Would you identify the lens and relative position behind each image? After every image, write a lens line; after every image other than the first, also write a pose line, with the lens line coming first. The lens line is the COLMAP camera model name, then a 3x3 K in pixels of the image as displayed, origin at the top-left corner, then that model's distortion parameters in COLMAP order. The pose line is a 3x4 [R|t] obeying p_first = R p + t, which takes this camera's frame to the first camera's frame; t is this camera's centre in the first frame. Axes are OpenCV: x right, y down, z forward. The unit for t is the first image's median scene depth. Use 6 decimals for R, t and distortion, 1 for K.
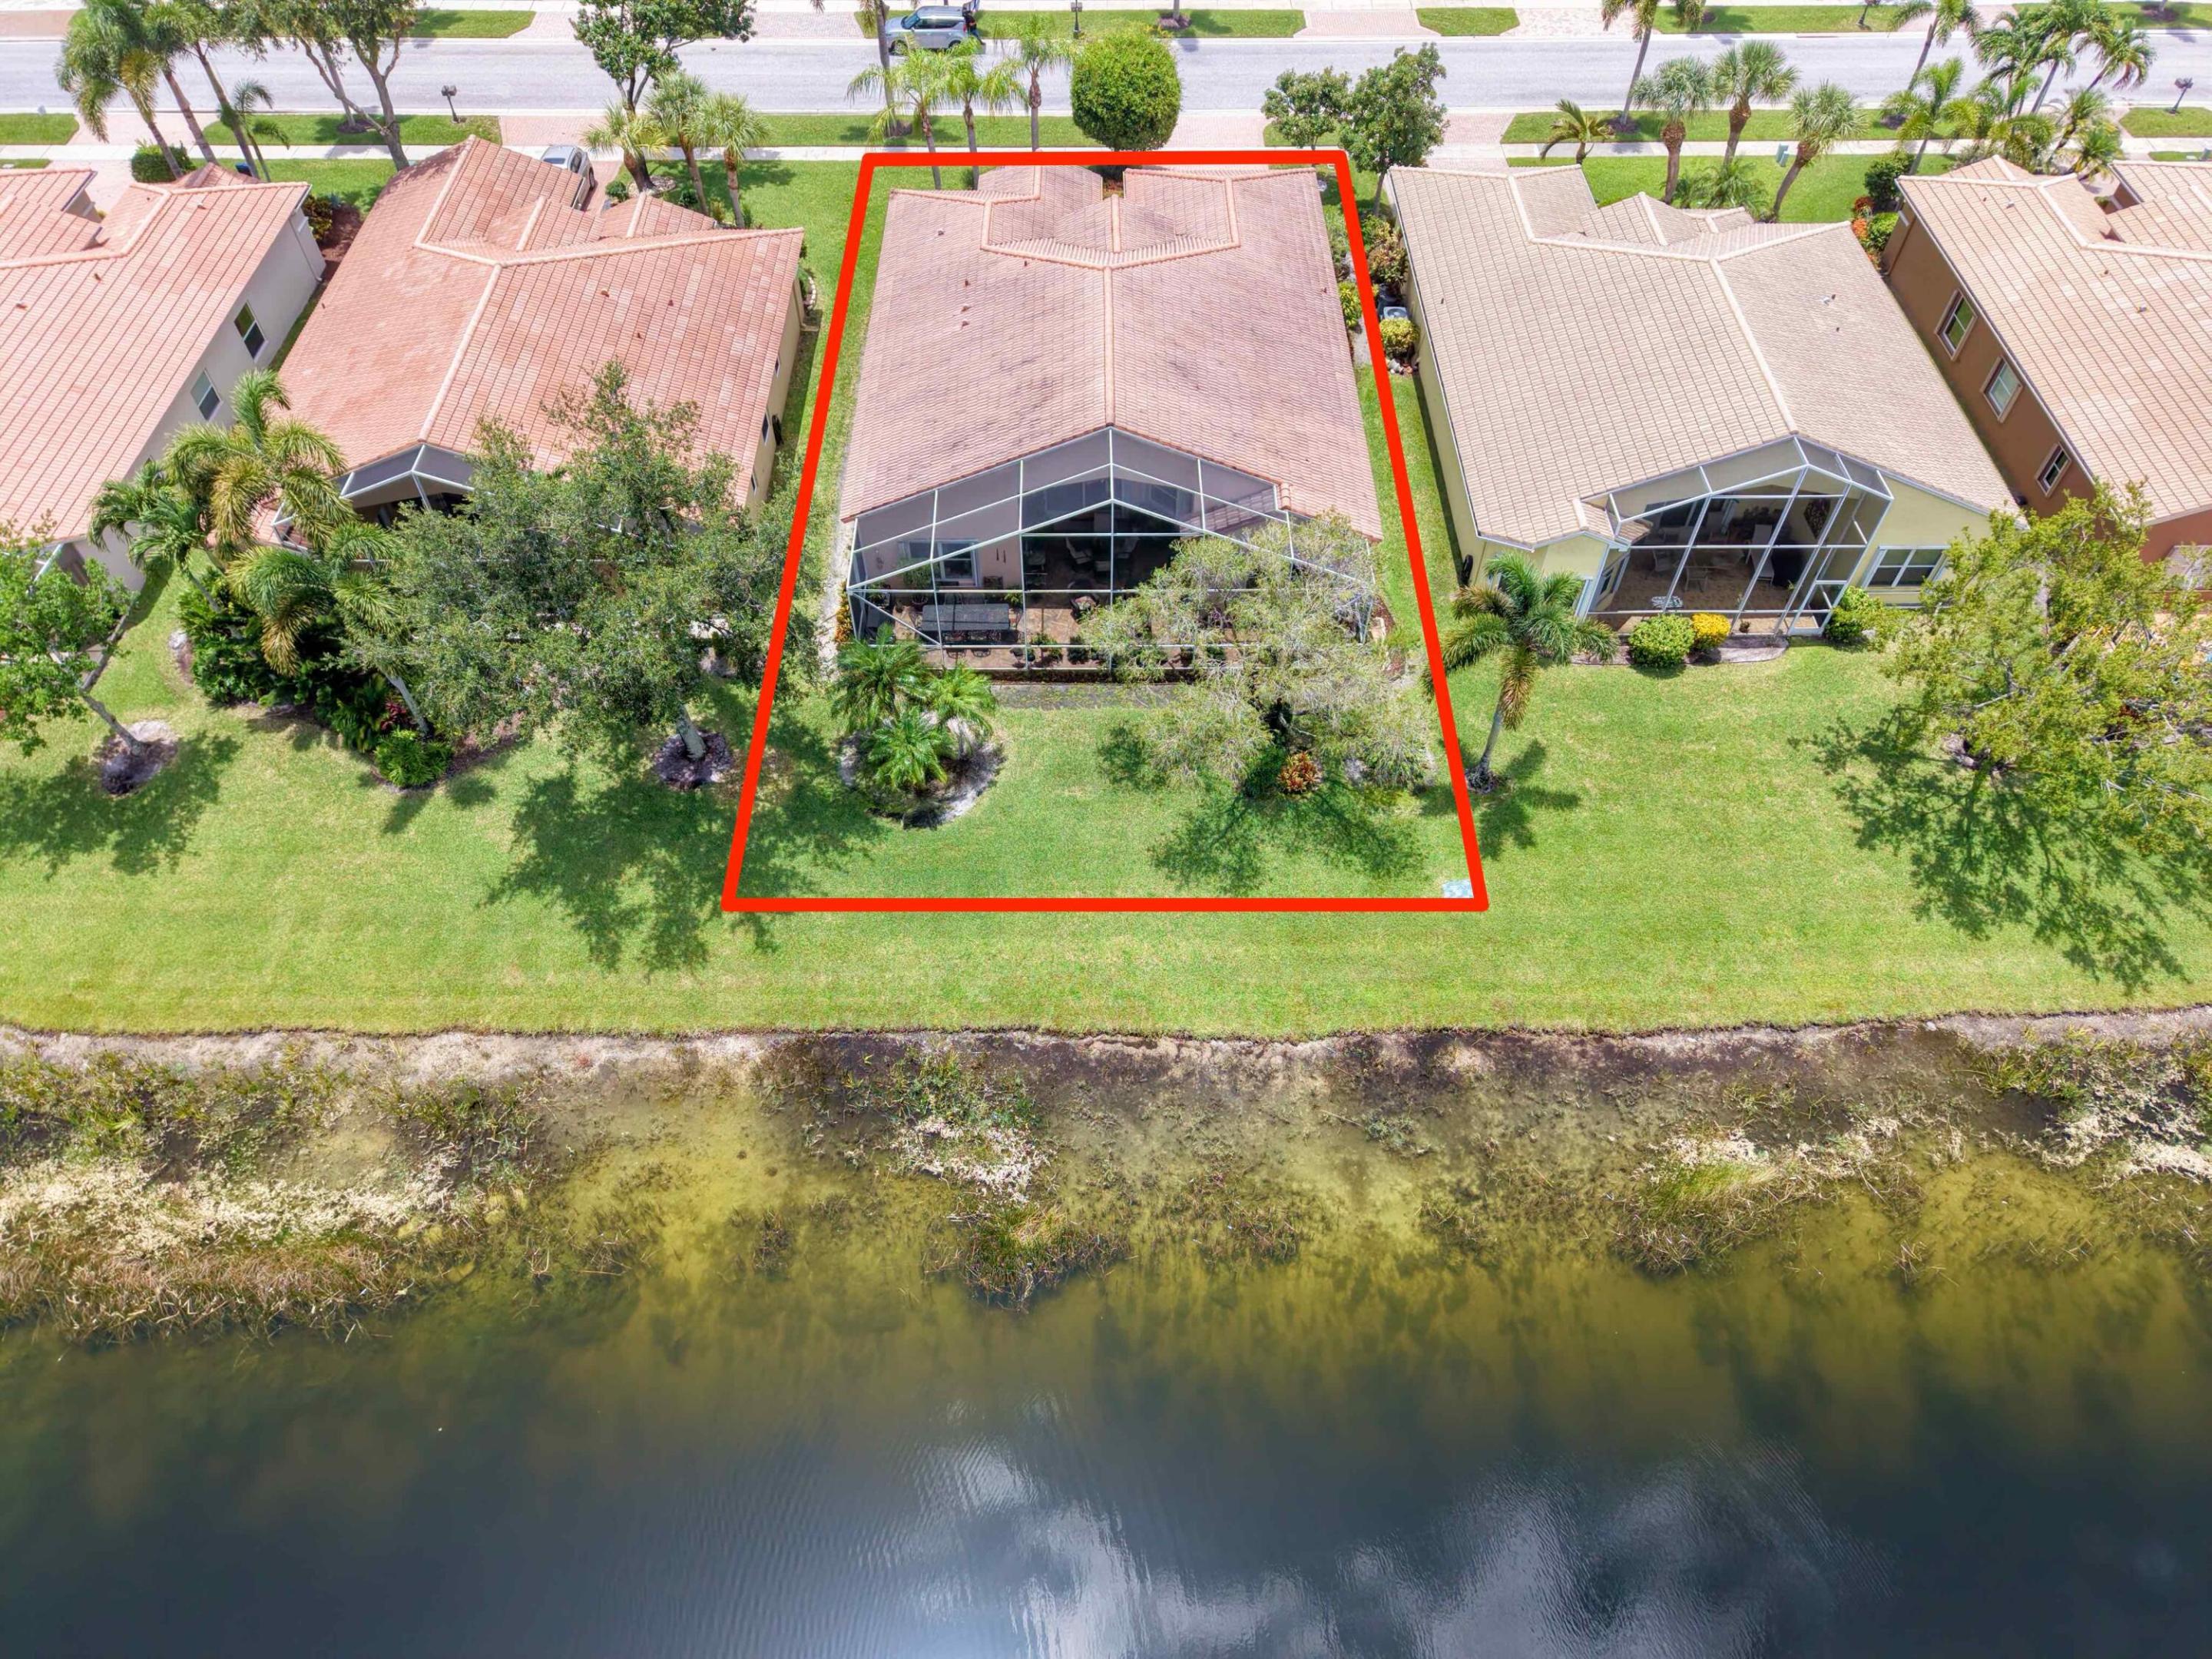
lens RADIAL K [[1517.7, 0, 1097.8], [0, 1517.7, 816.3], [0, 0, 1]] dist [0.005903, -0.007193]
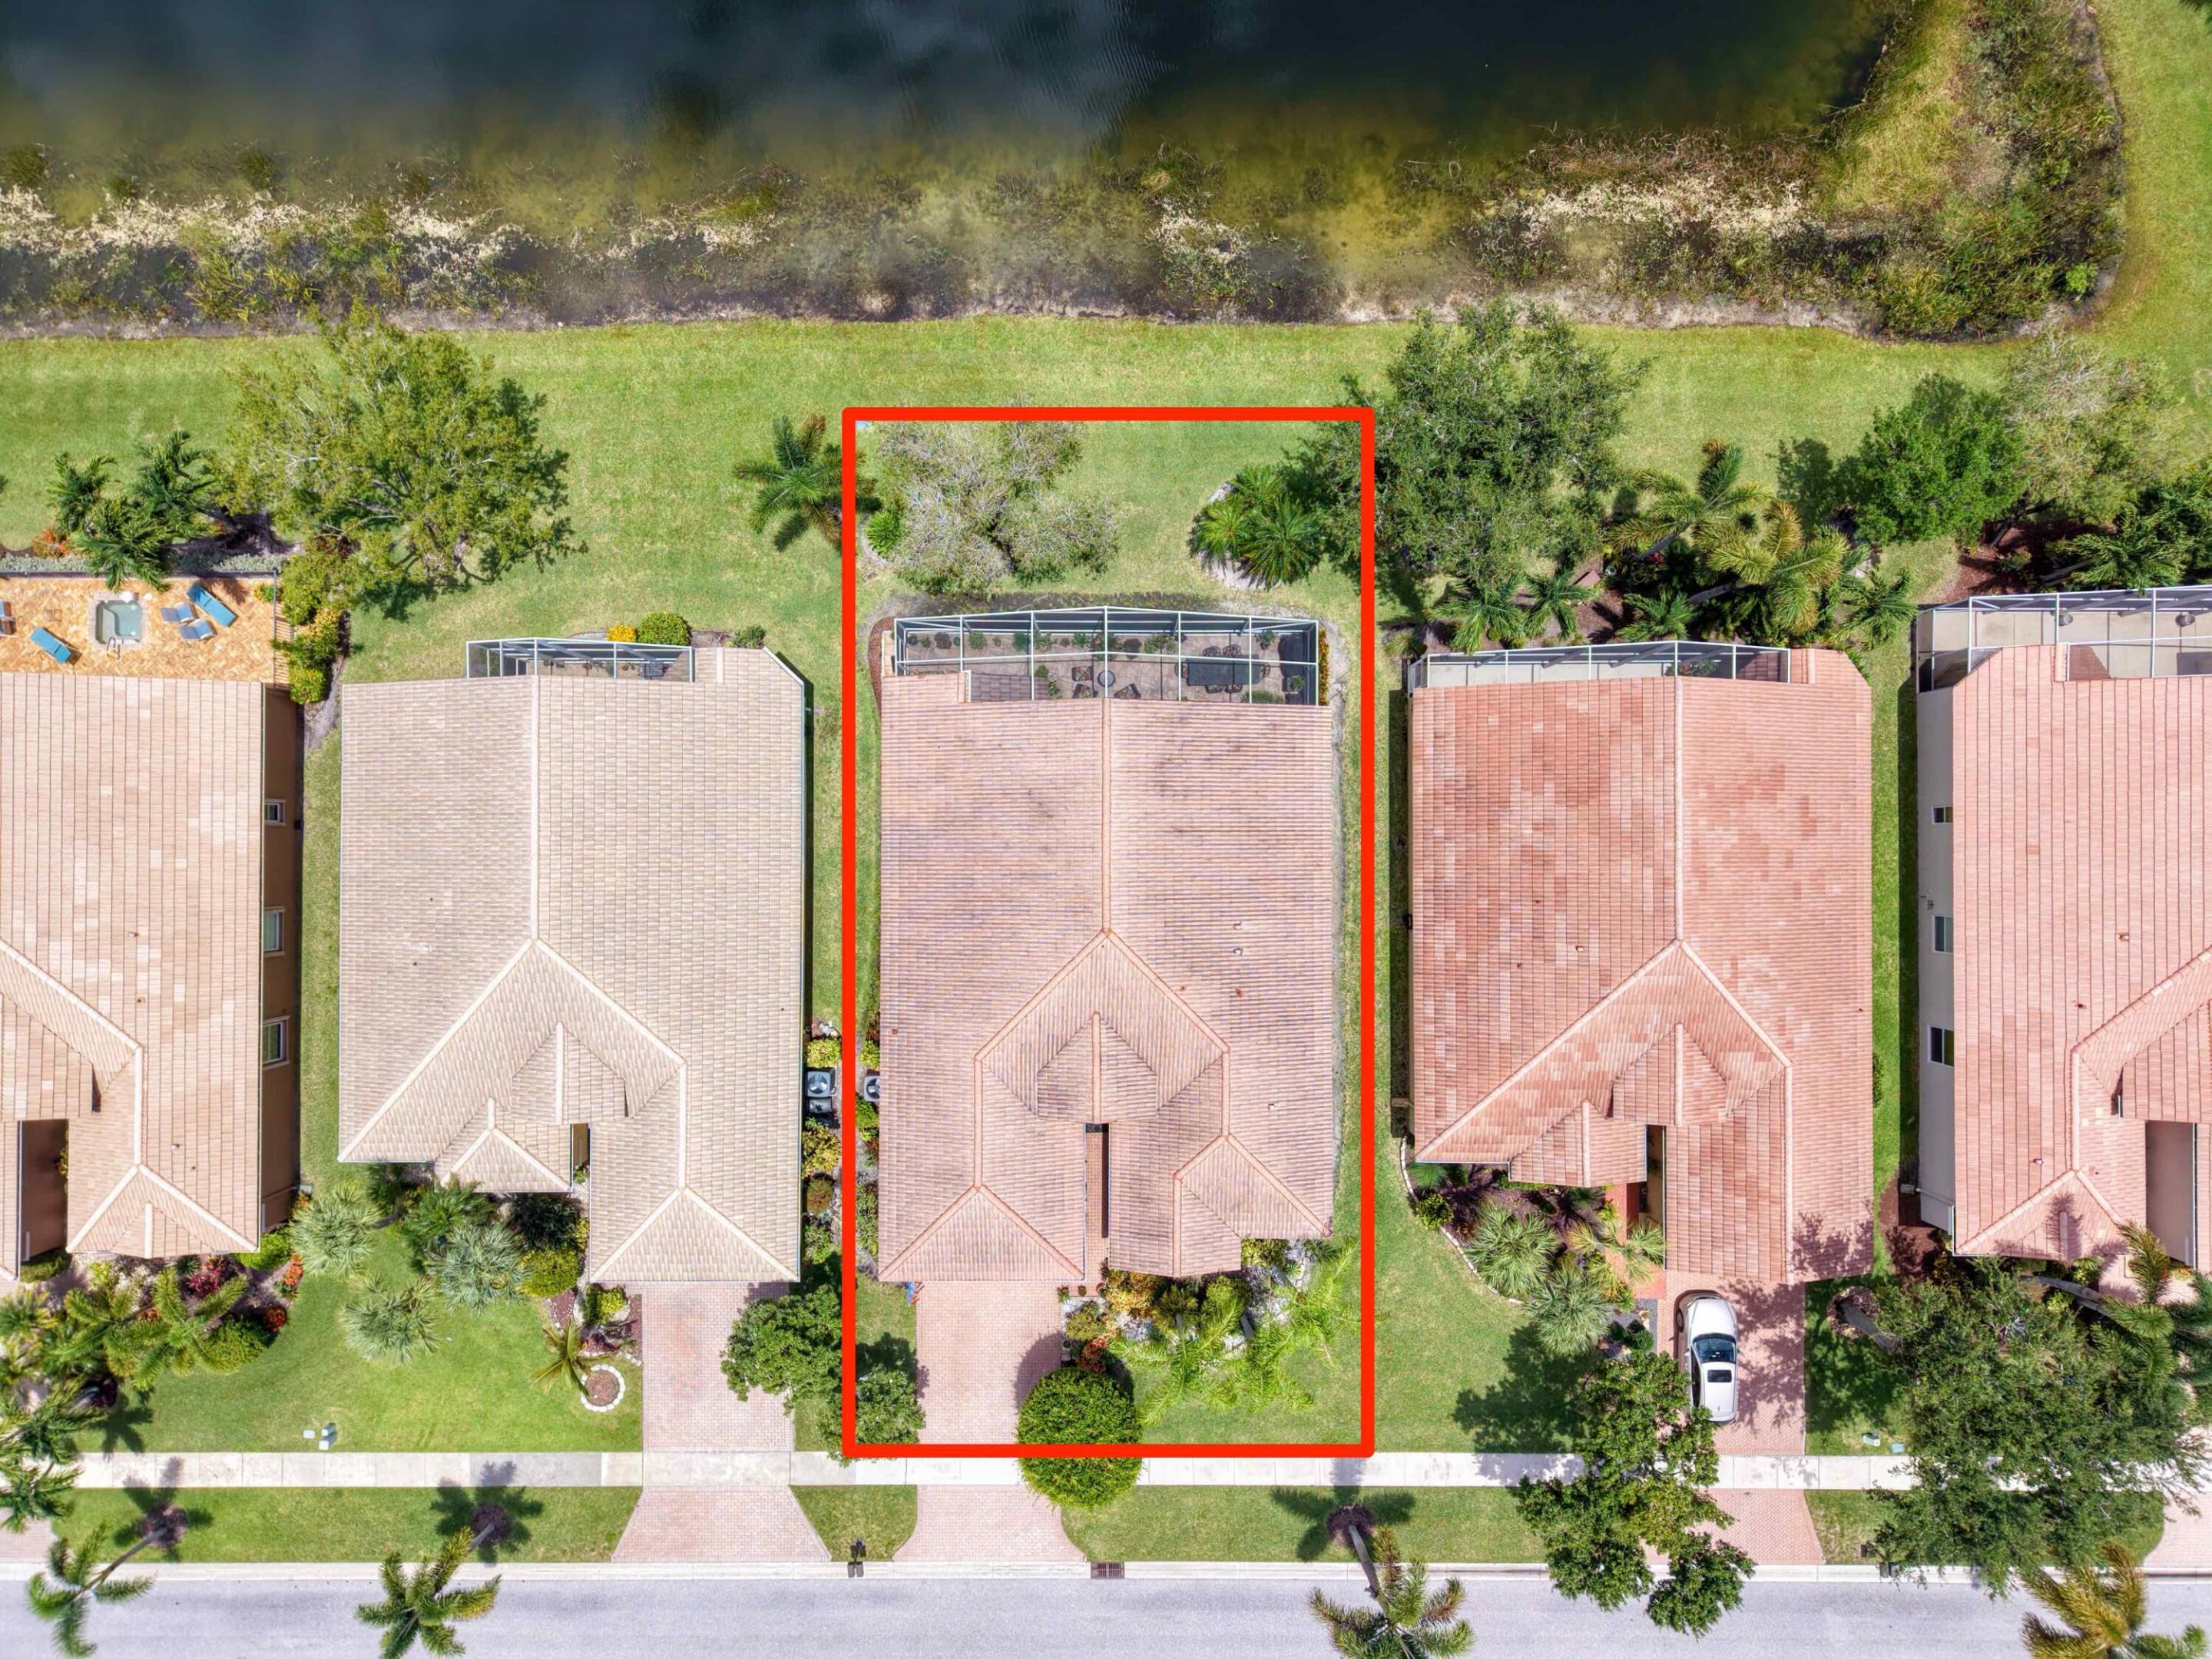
lens RADIAL K [[1517.7, 0, 1097.8], [0, 1517.7, 816.3], [0, 0, 1]] dist [0.005903, -0.007193]
pose [[-0.999977, -0.006630, 0.001359, 0.015182], [0.005964, -0.768293, 0.640070, -1.238246], [-0.003200, 0.640064, 0.768315, 0.166402]]
